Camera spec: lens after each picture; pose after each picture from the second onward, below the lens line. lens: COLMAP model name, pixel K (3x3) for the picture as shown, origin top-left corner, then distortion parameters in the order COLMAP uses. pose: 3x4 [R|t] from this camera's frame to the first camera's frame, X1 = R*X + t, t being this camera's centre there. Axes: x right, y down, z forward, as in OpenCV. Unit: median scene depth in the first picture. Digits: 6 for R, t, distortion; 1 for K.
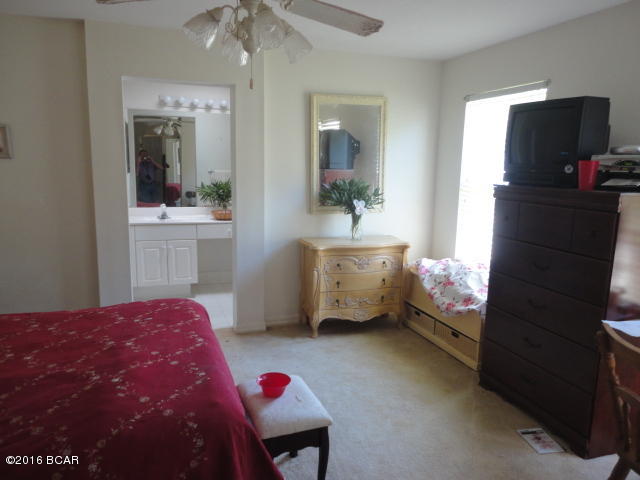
lens RADIAL K [[471.6, 0, 320.0], [0, 471.6, 240.0], [0, 0, 1]] dist [0.006080, -0.001904]
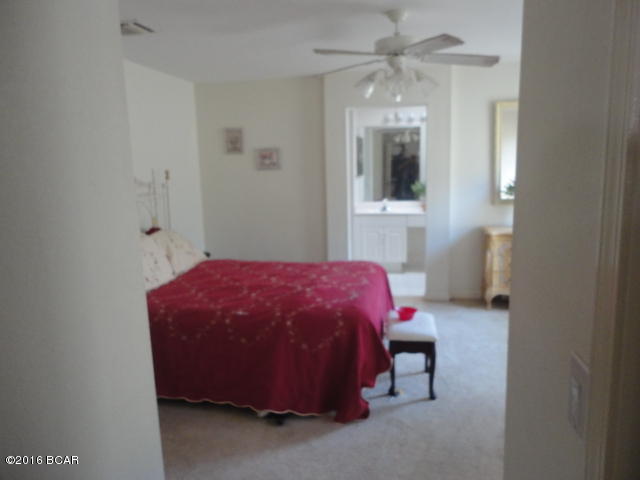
lens RADIAL K [[471.6, 0, 320.0], [0, 471.6, 240.0], [0, 0, 1]] dist [0.006080, -0.001904]
pose [[0.854627, 0.035260, -0.518045, 0.242082], [-0.036379, 0.999306, 0.008000, 0.040249], [0.517967, 0.012009, 0.855316, -0.237082]]
